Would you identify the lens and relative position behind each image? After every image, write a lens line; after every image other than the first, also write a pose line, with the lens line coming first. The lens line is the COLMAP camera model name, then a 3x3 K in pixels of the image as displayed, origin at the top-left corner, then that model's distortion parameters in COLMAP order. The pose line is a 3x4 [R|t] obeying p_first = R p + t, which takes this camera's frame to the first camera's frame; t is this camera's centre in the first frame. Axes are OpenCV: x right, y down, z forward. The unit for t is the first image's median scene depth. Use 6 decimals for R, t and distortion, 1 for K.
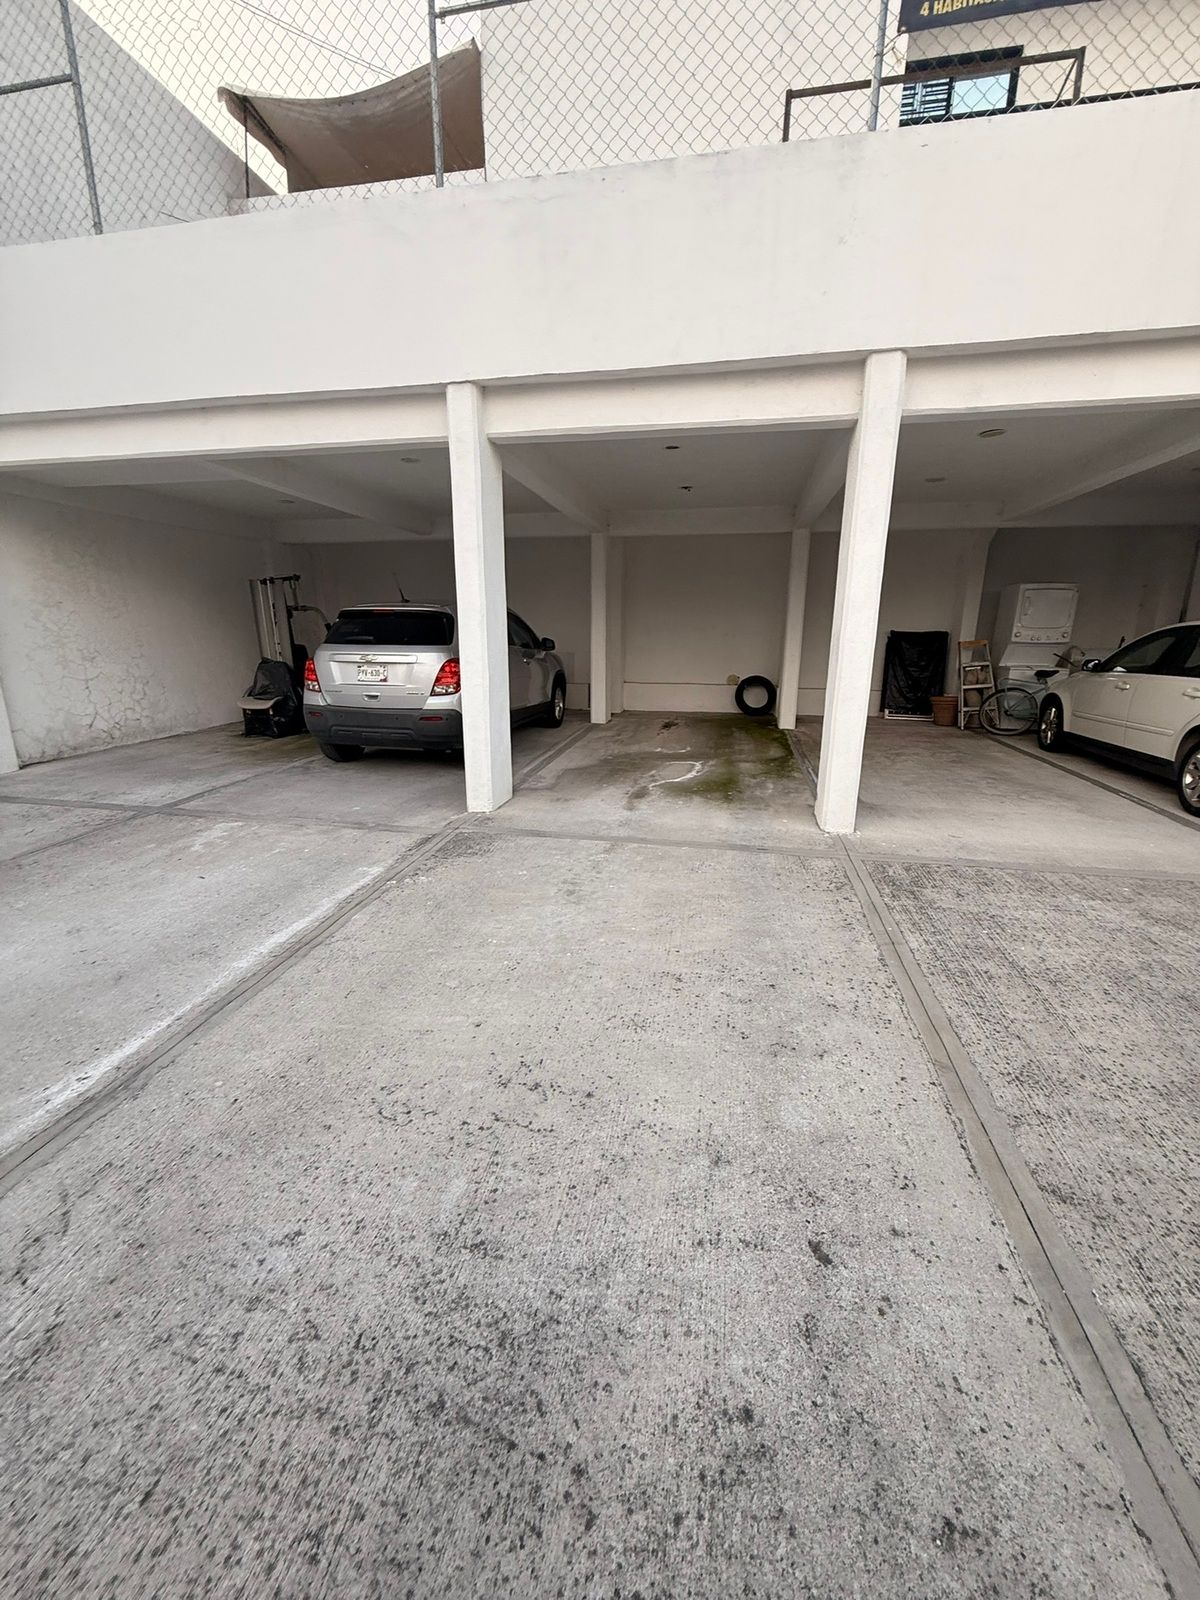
lens RADIAL K [[642.5, 0, 596.4], [0, 642.5, 796.2], [0, 0, 1]] dist [-0.000082, 0.000173]
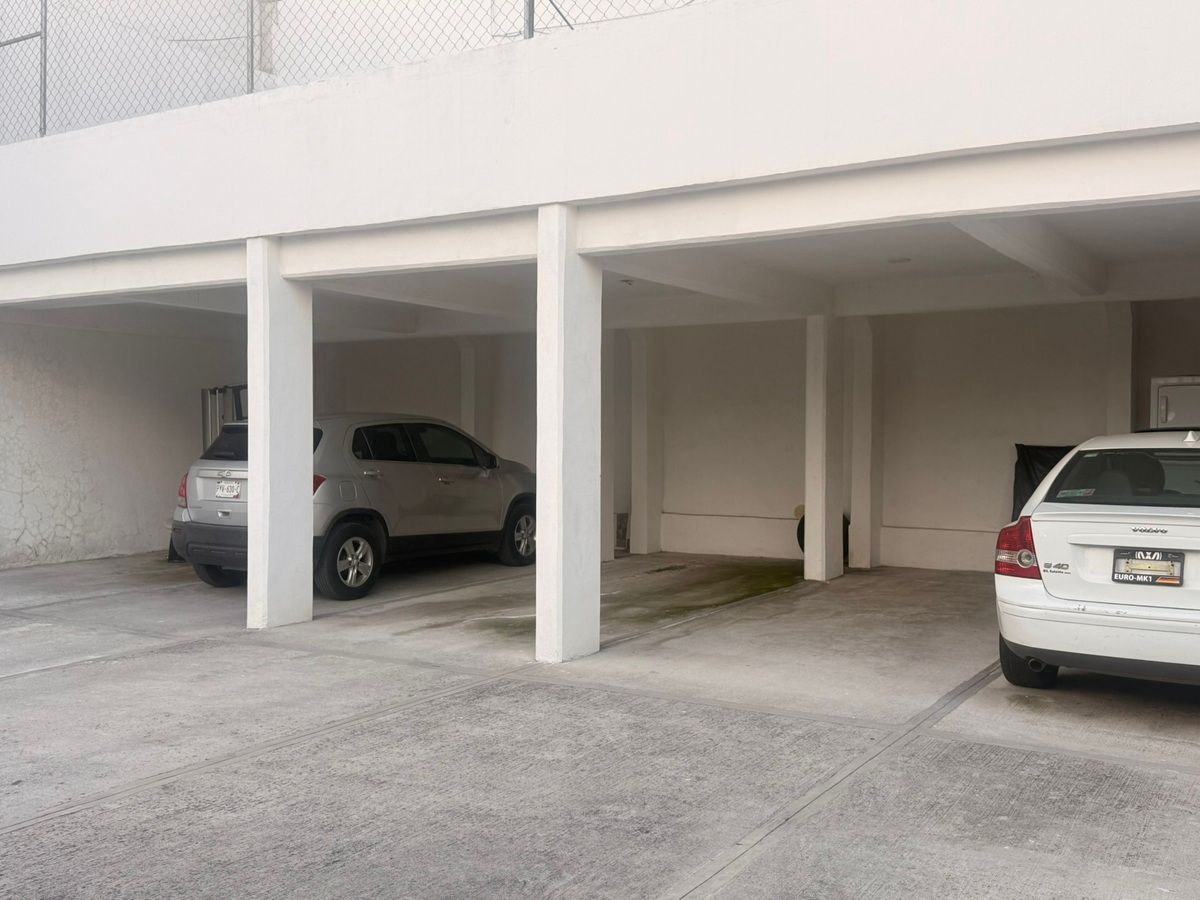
lens RADIAL K [[1180.1, 0, 600.0], [0, 1180.1, 450.0], [0, 0, 1]] dist [0.110166, -0.225487]
pose [[0.940473, 0.003495, -0.339850, 0.965954], [-0.083854, 0.971420, -0.222061, 0.124835], [0.329361, 0.237340, 0.913888, -0.569651]]
